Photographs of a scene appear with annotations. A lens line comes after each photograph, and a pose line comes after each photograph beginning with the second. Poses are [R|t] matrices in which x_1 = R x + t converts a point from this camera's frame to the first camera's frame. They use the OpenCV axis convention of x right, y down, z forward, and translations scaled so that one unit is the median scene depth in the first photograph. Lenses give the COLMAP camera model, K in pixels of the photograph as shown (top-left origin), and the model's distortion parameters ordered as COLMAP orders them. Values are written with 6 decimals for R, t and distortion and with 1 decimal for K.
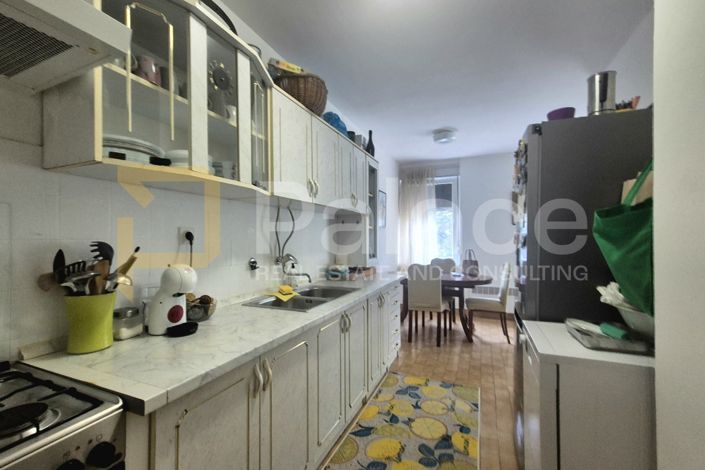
lens RADIAL K [[302.0, 0, 352.6], [0, 302.0, 237.5], [0, 0, 1]] dist [-0.001054, -0.000083]
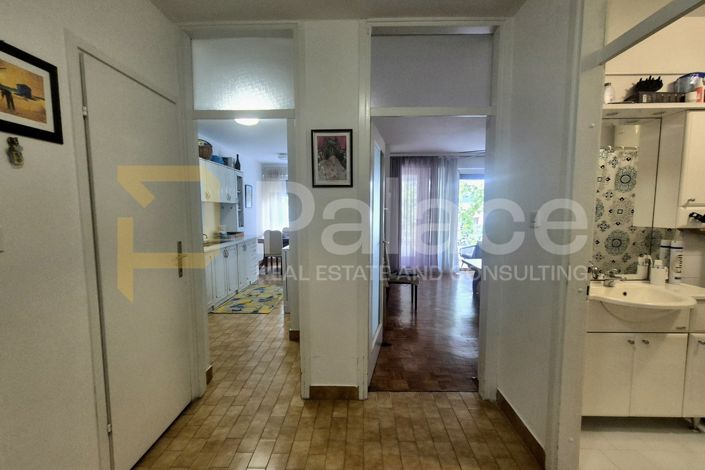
lens RADIAL K [[302.0, 0, 352.6], [0, 302.0, 237.5], [0, 0, 1]] dist [-0.001054, -0.000083]
pose [[0.927479, -0.030968, 0.372591, 0.011820], [-0.004223, 0.995632, 0.093266, -0.045272], [-0.373852, -0.088075, 0.923297, -1.071937]]
